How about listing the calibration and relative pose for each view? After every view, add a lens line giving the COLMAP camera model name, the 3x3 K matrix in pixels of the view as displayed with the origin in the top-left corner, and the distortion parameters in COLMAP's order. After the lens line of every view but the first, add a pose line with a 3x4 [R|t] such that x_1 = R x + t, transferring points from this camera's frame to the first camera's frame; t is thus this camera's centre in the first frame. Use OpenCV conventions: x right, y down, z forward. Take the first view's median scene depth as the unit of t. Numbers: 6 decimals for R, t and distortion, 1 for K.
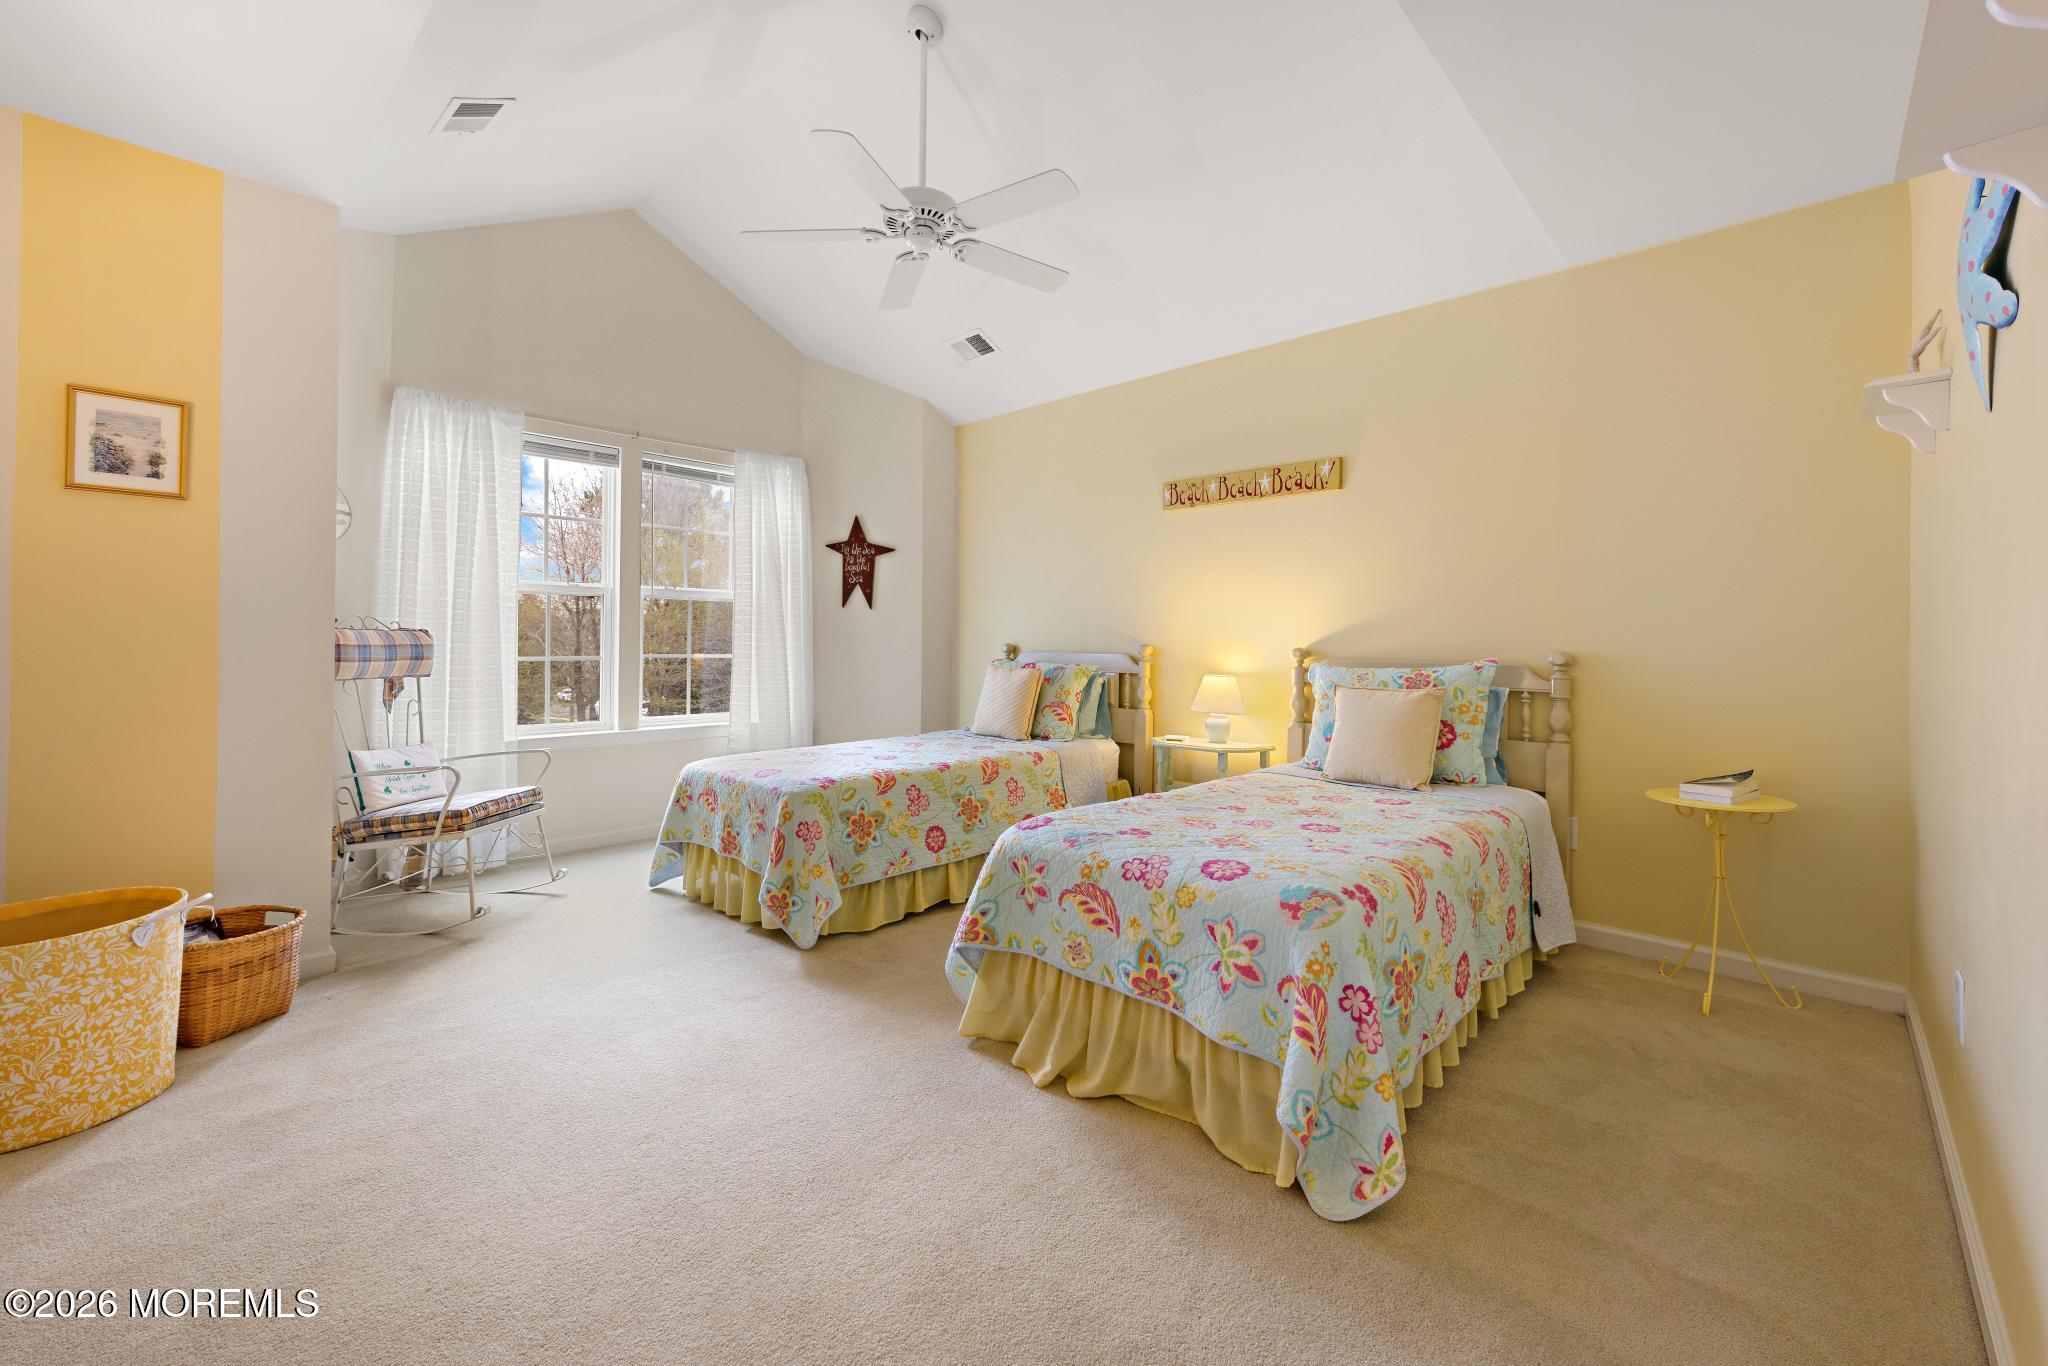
lens RADIAL K [[829.0, 0, 1023.7], [0, 829.0, 638.8], [0, 0, 1]] dist [0.001611, 0.001508]
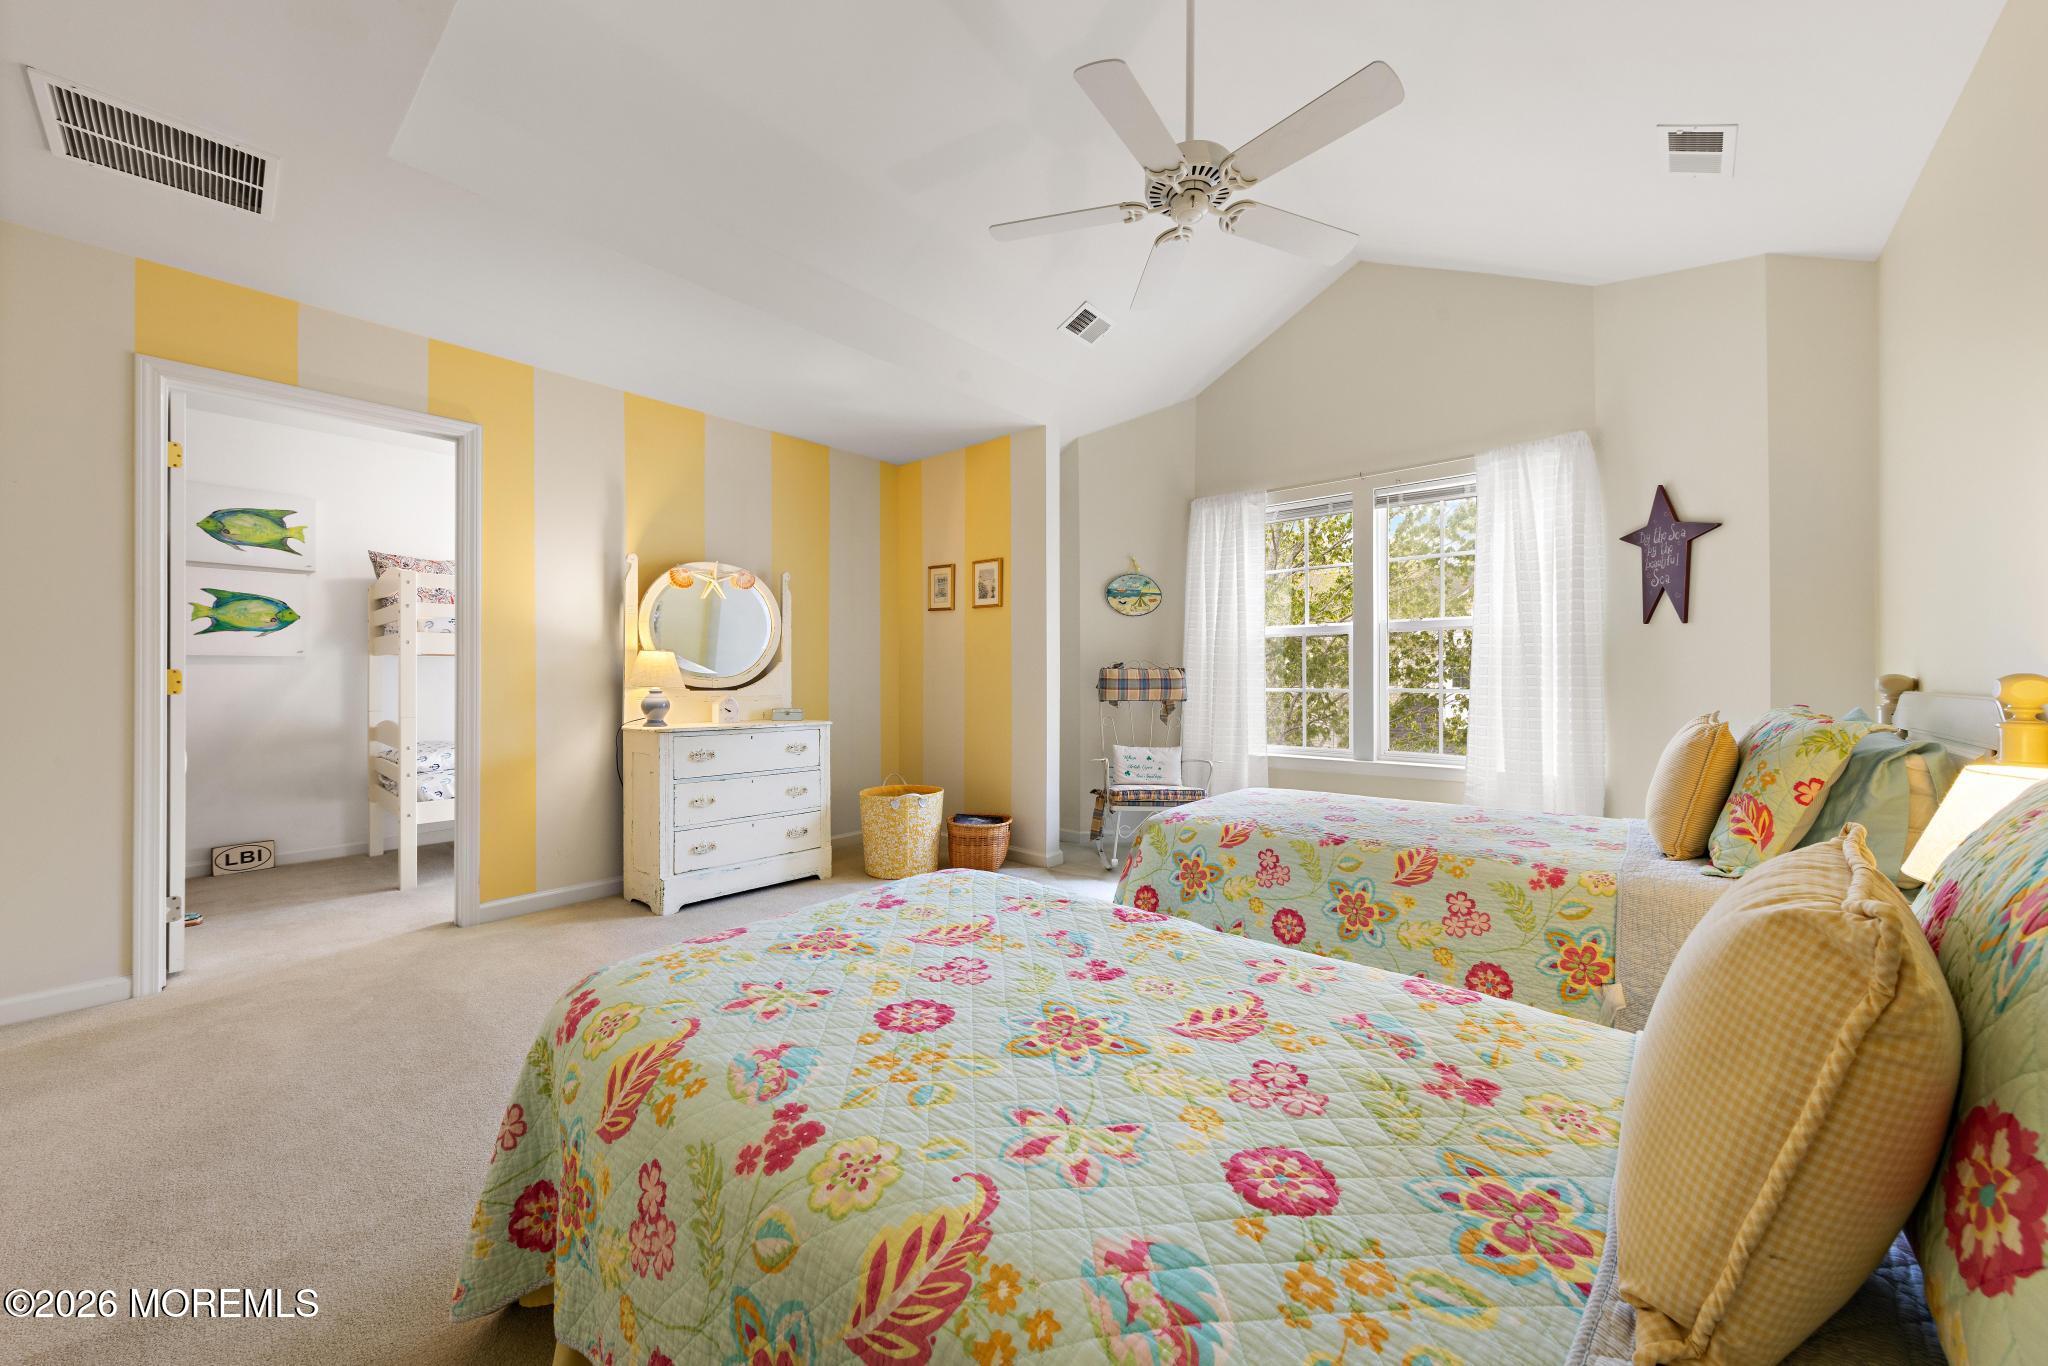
lens RADIAL K [[727.5, 0, 1017.5], [0, 727.5, 673.5], [0, 0, 1]] dist [0.006011, -0.000456]
pose [[0.061866, -0.008382, -0.998049, 0.595498], [0.008067, 0.999936, -0.007898, 0.007116], [0.998052, -0.007563, 0.061929, 0.742540]]
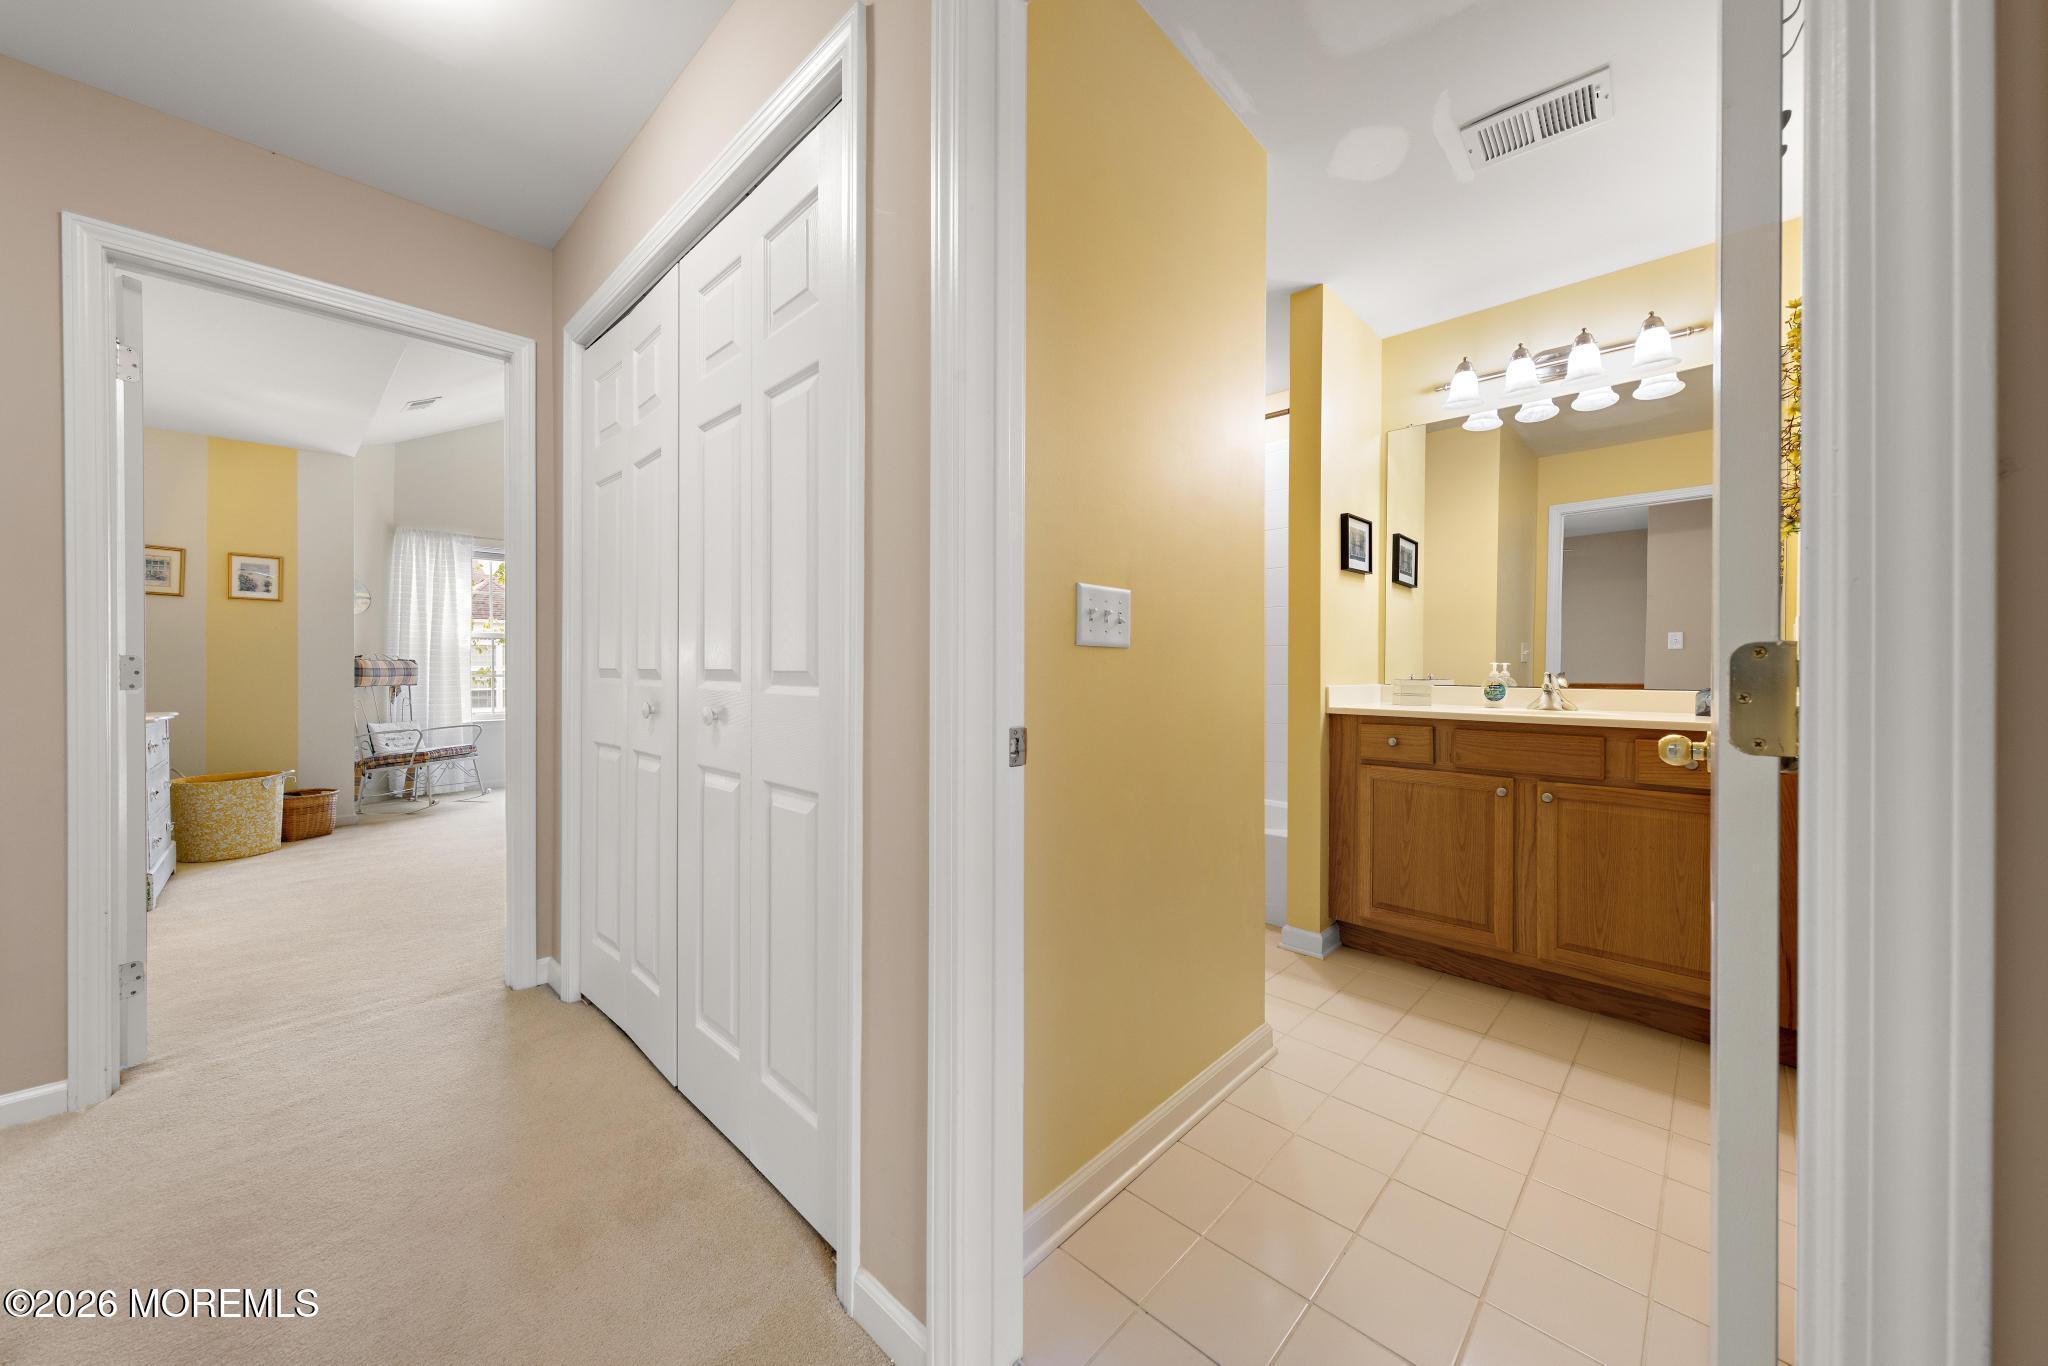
lens RADIAL K [[727.5, 0, 1016.1], [0, 727.5, 671.7], [0, 0, 1]] dist [0.006011, -0.000456]
pose [[0.999958, -0.003259, -0.008542, 0.743722], [0.003382, 0.999889, 0.014487, -0.003898], [0.008494, -0.014515, 0.999859, -0.719489]]
